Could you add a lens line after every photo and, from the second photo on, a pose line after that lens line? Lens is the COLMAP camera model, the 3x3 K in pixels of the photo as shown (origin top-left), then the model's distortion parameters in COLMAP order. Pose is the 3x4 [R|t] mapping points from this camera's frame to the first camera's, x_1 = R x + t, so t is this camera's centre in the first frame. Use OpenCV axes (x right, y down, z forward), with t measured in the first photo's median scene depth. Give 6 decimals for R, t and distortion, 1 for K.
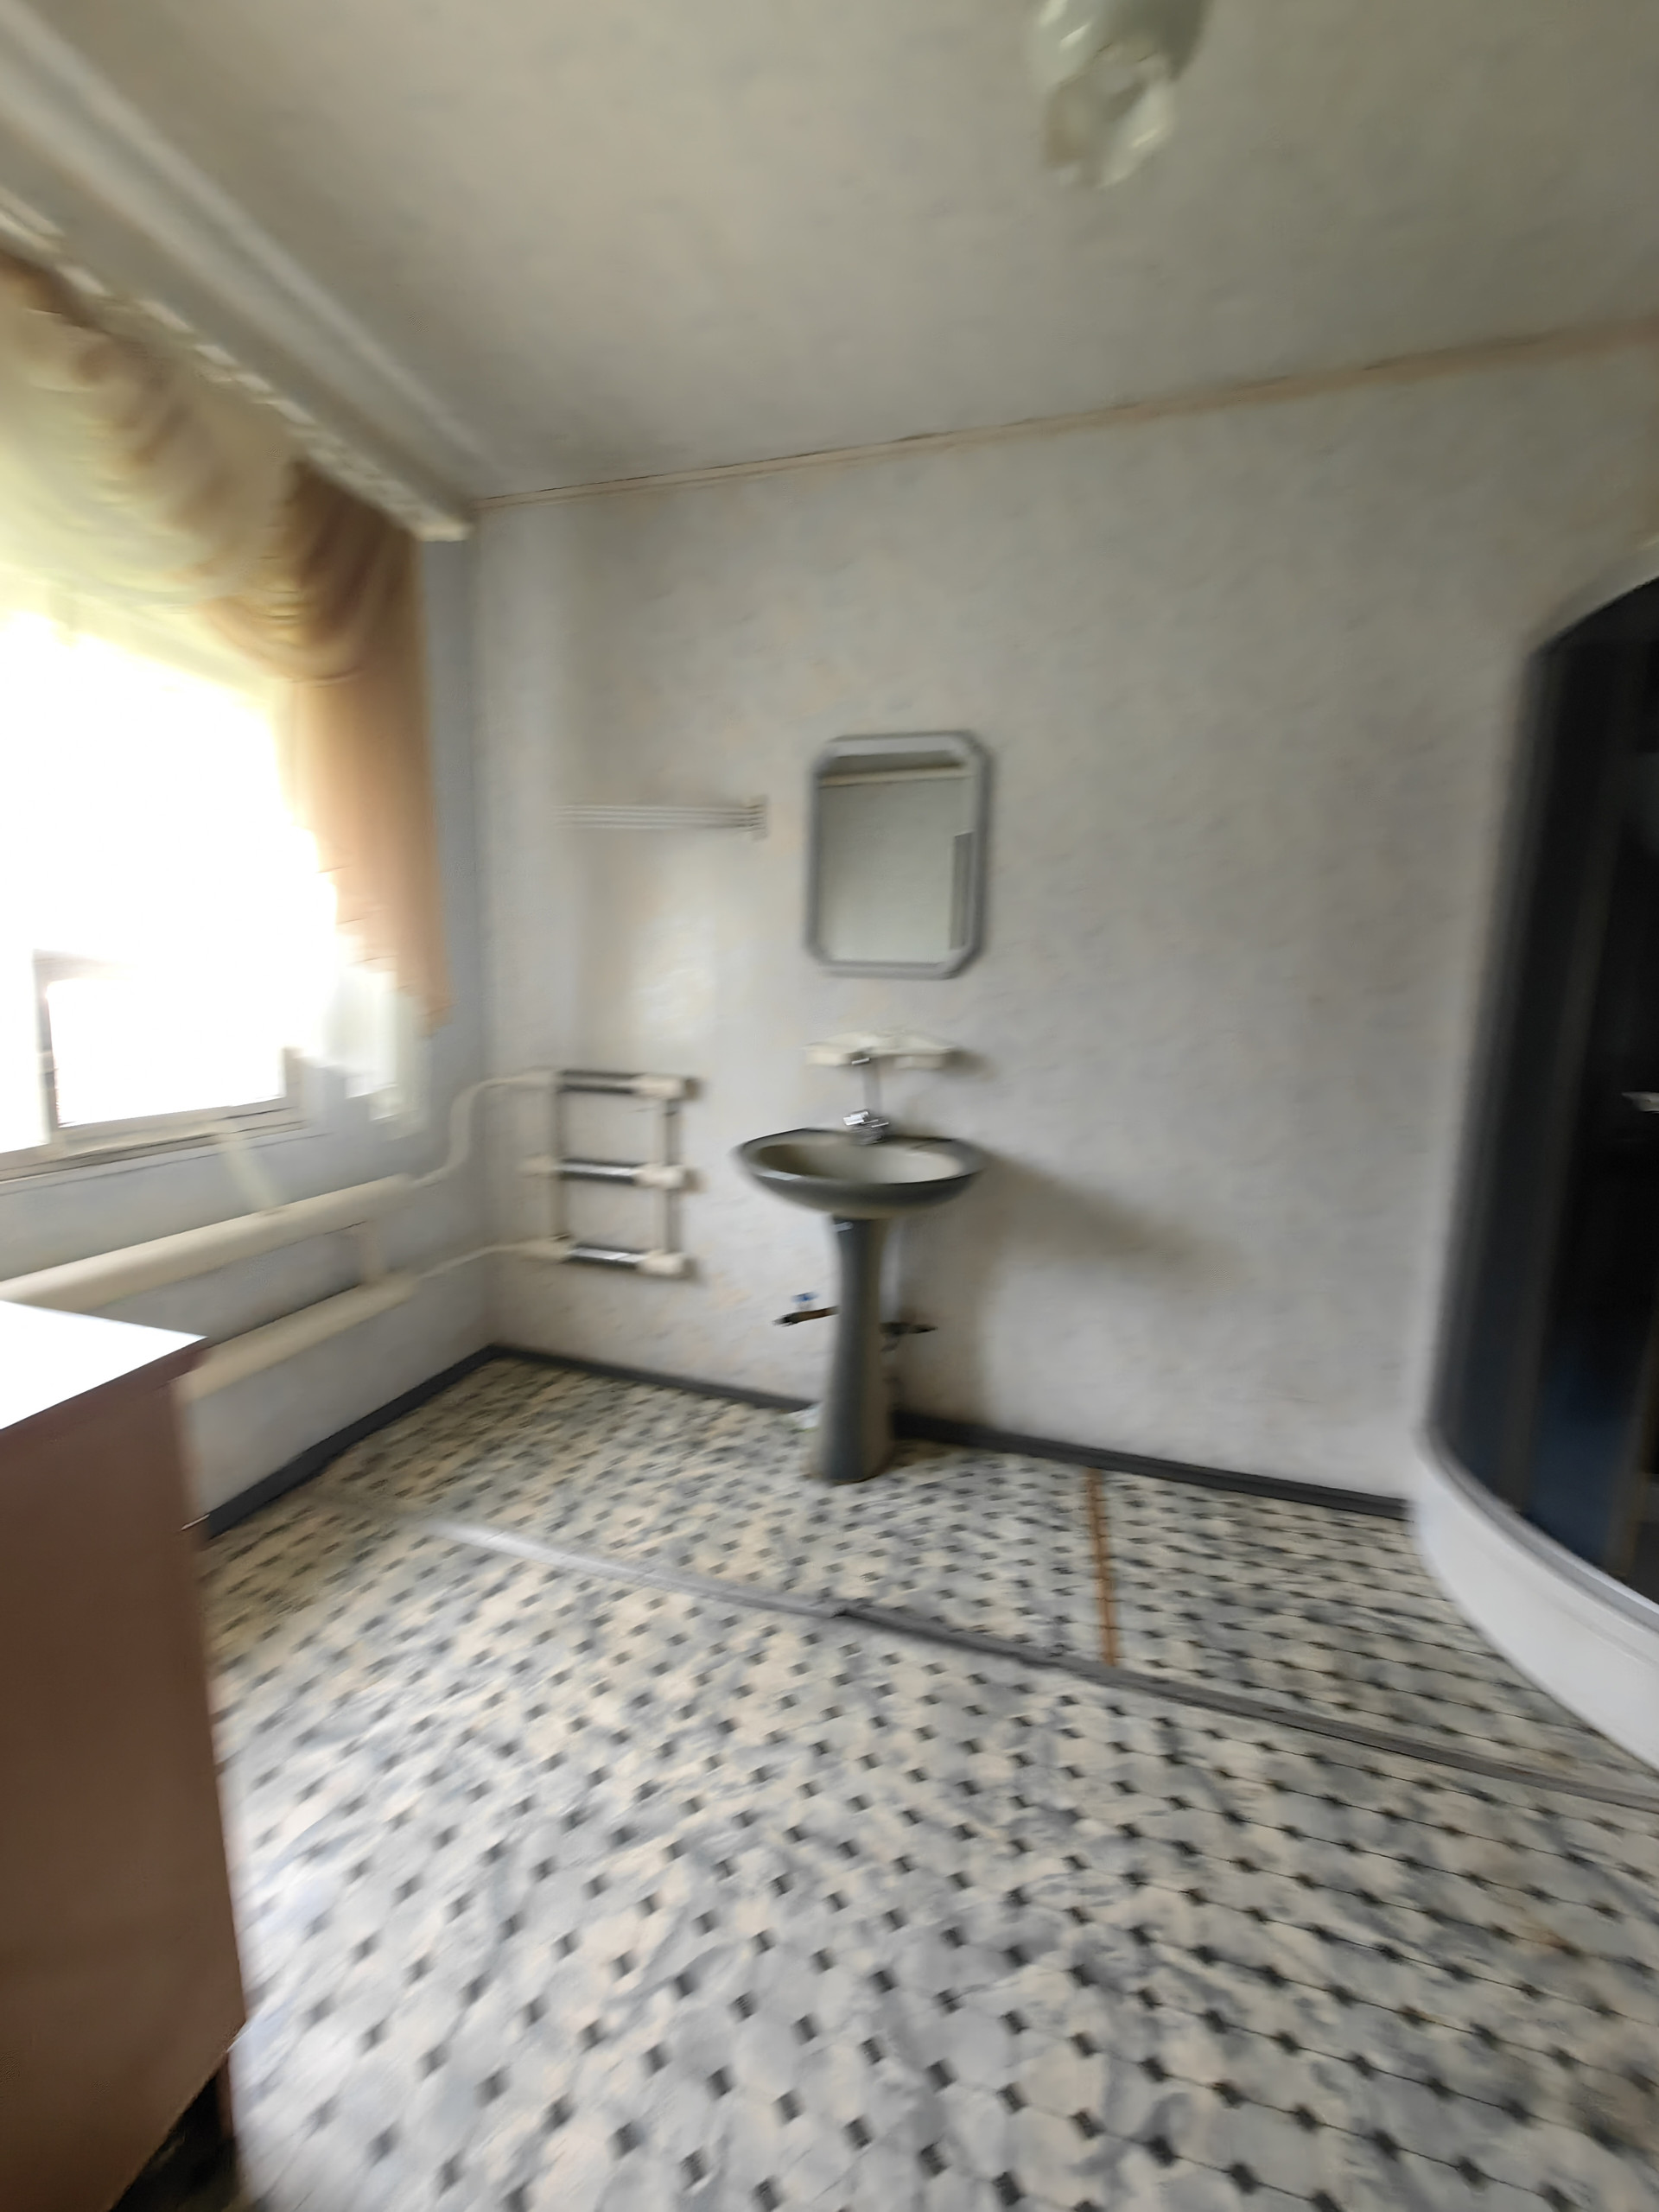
lens RADIAL K [[881.6, 0, 823.1], [0, 881.6, 1110.5], [0, 0, 1]] dist [-0.003584, -0.000187]
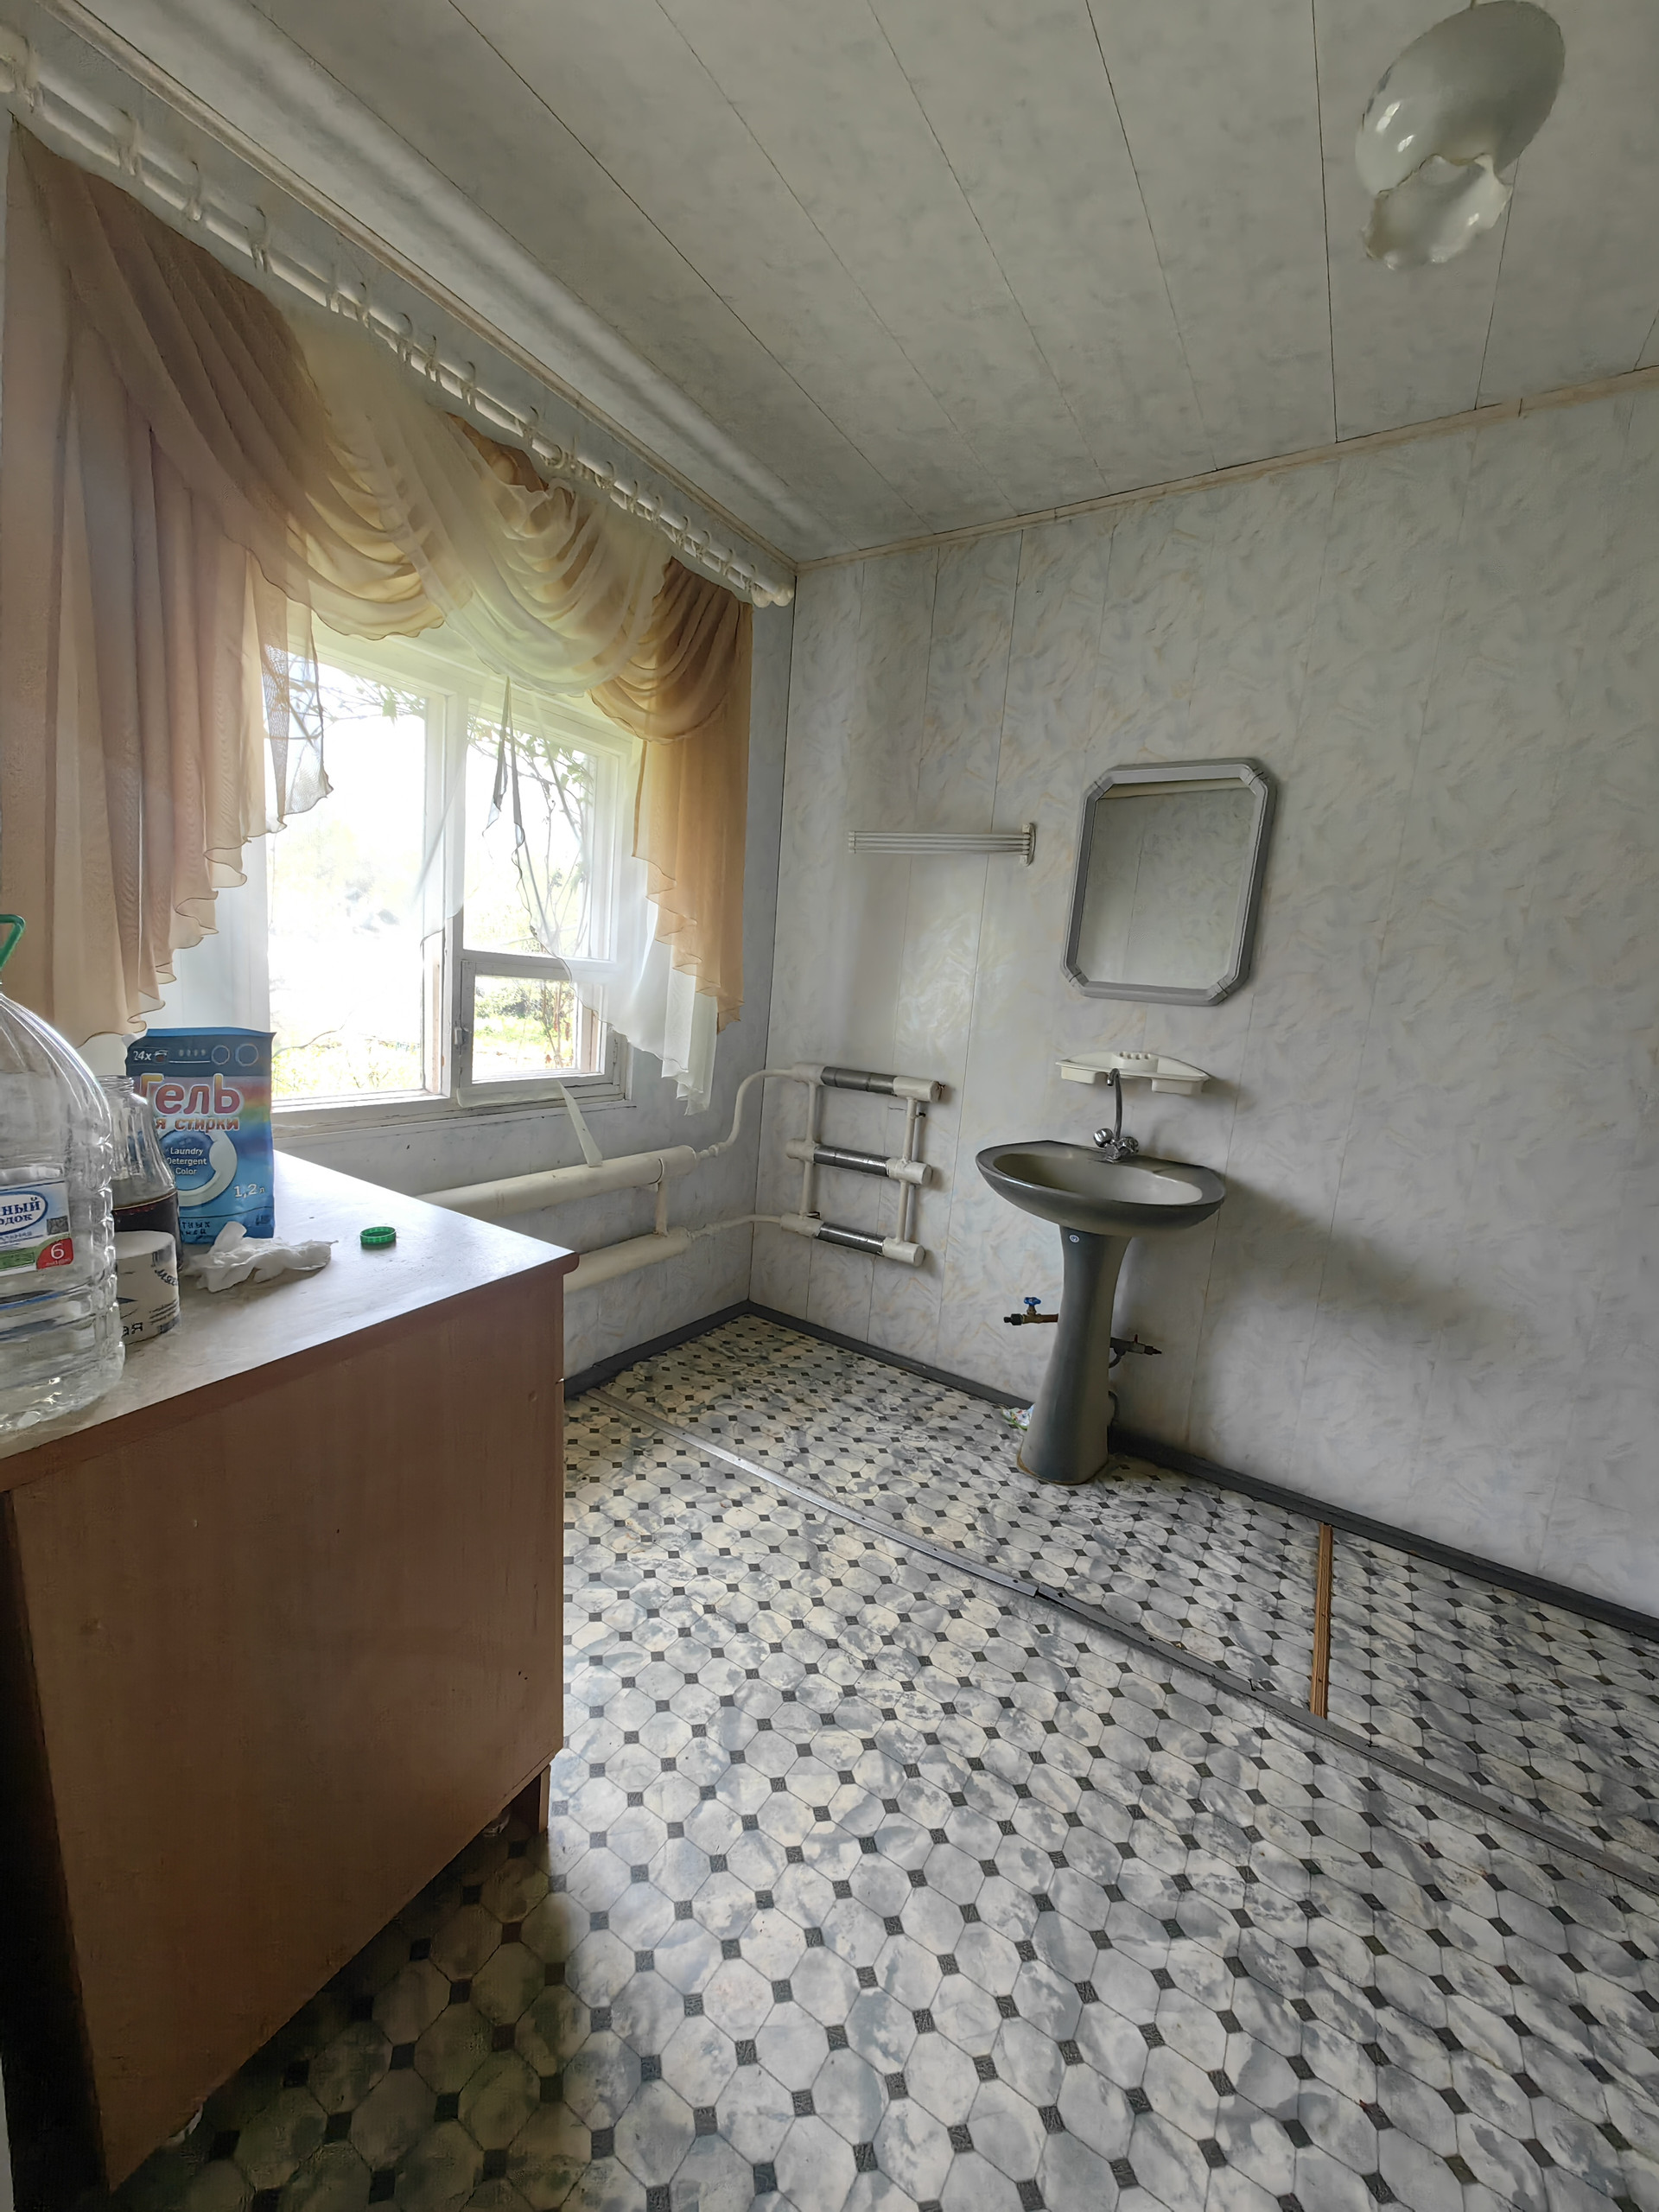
lens RADIAL K [[905.7, 0, 788.9], [0, 905.7, 1107.3], [0, 0, 1]] dist [0.011522, -0.004429]
pose [[0.948107, 0.089714, -0.305032, 0.017681], [-0.090293, 0.995840, 0.012241, -0.006058], [0.304861, 0.015936, 0.952264, -0.158478]]
